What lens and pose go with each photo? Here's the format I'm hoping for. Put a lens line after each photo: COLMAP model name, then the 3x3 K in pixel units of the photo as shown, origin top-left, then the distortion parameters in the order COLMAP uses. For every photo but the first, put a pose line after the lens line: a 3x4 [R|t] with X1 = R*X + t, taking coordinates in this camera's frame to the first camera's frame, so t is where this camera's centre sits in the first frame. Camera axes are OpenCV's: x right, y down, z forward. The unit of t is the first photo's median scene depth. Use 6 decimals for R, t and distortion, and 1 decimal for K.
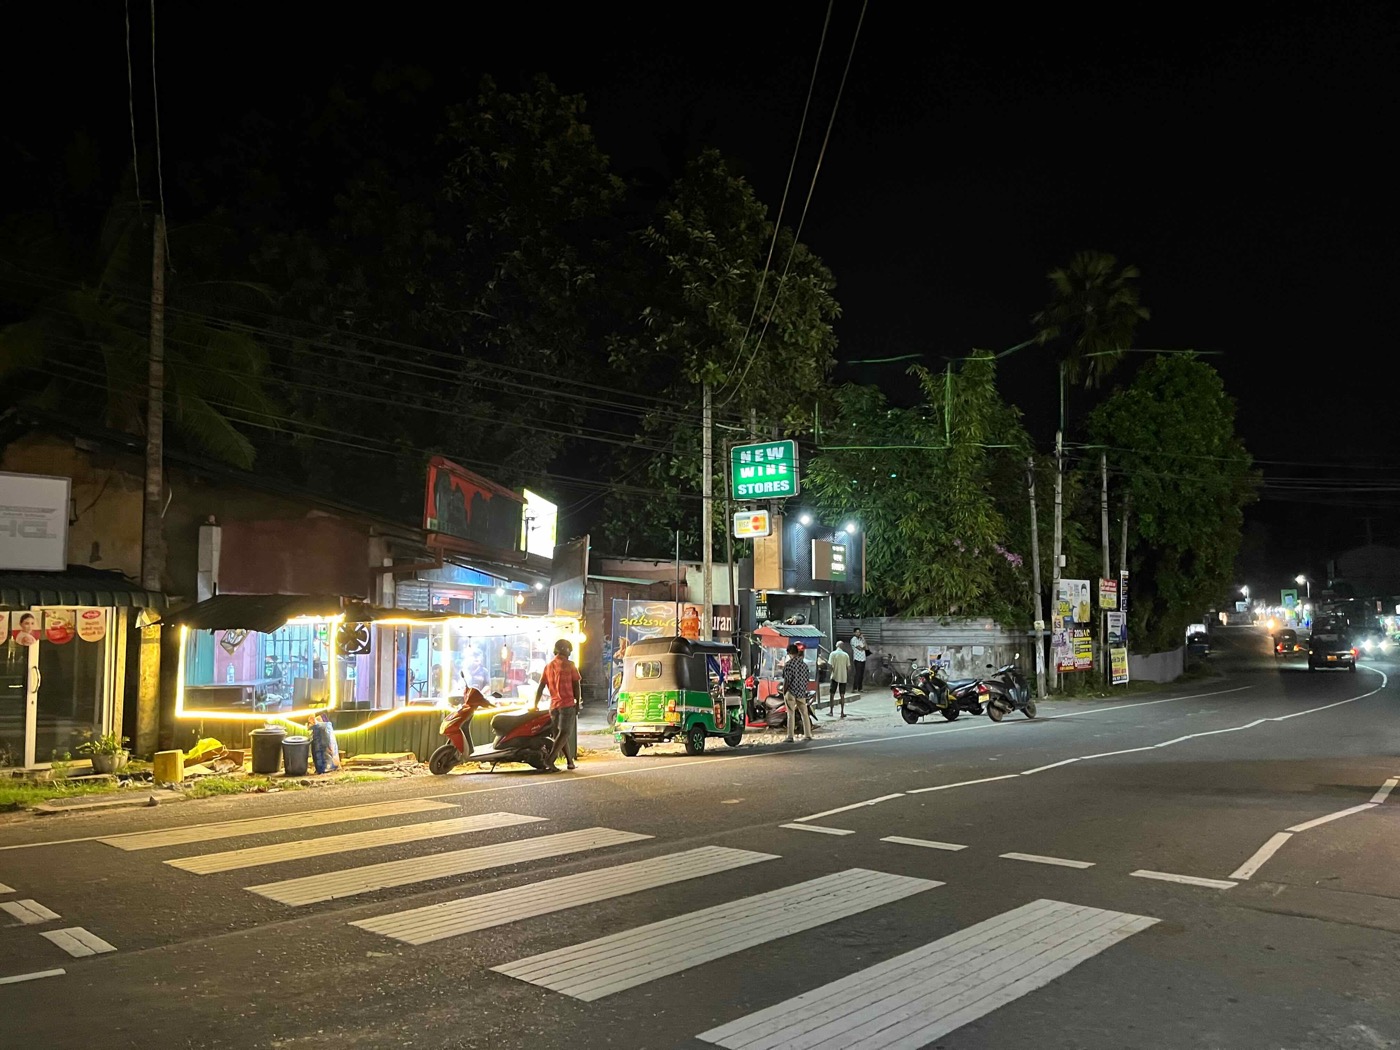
lens RADIAL K [[1048.8, 0, 700.0], [0, 1048.8, 525.0], [0, 0, 1]] dist [0.060090, -0.084537]
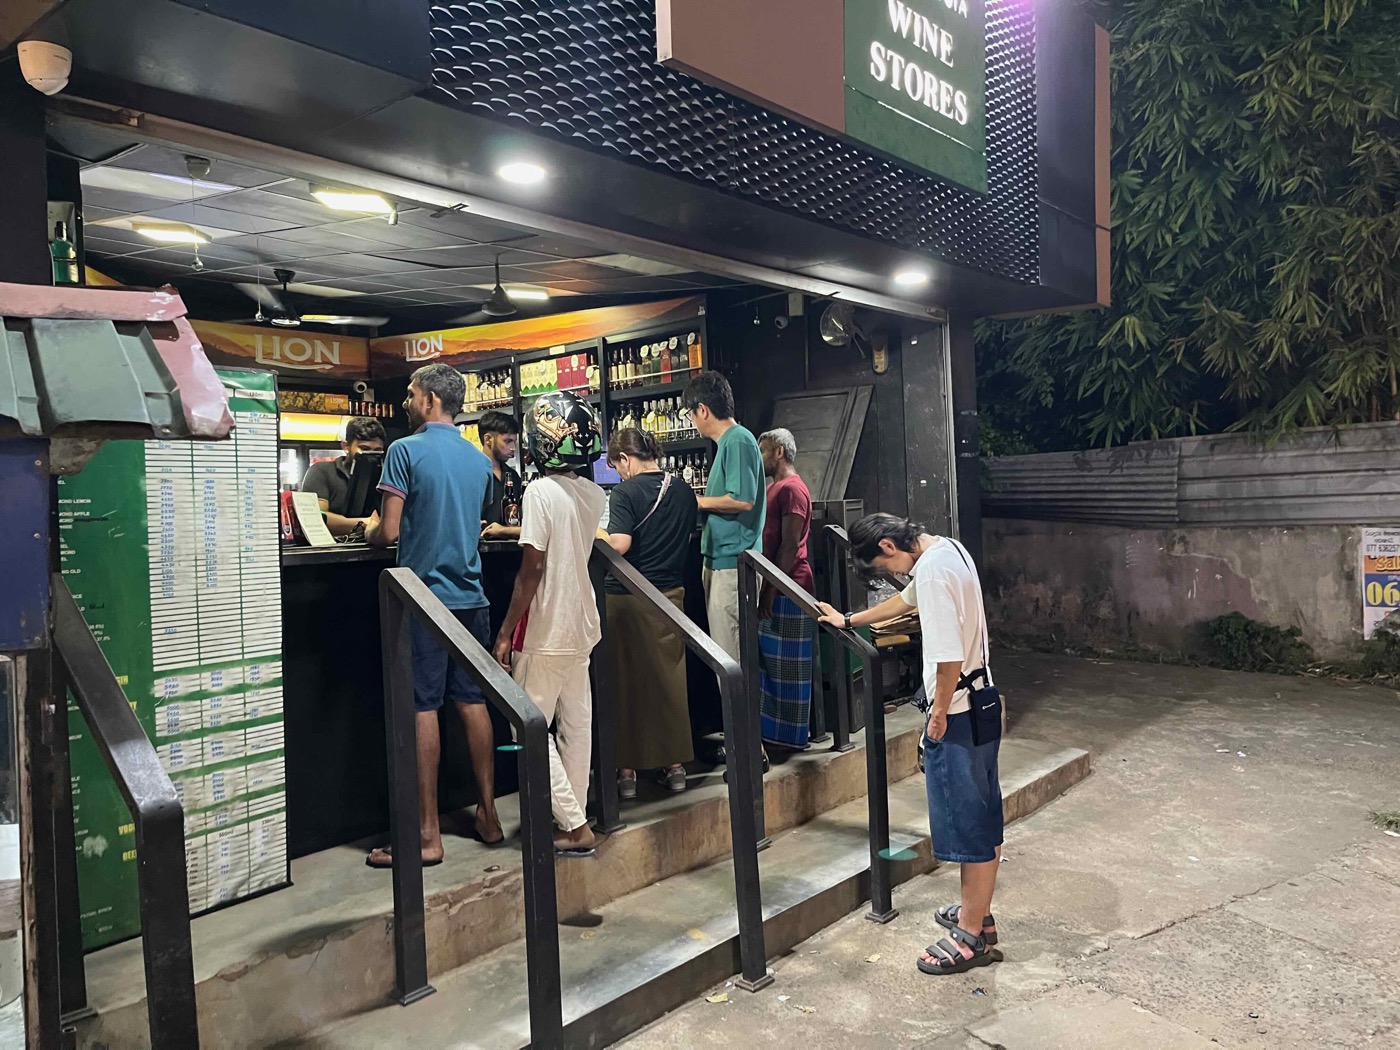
lens RADIAL K [[1048.8, 0, 700.0], [0, 1048.8, 525.0], [0, 0, 1]] dist [0.060090, -0.084537]
pose [[0.968323, -0.025268, -0.248418, 0.114670], [0.051187, 0.993826, 0.098439, 0.076965], [0.244397, -0.108036, 0.963638, 0.677429]]
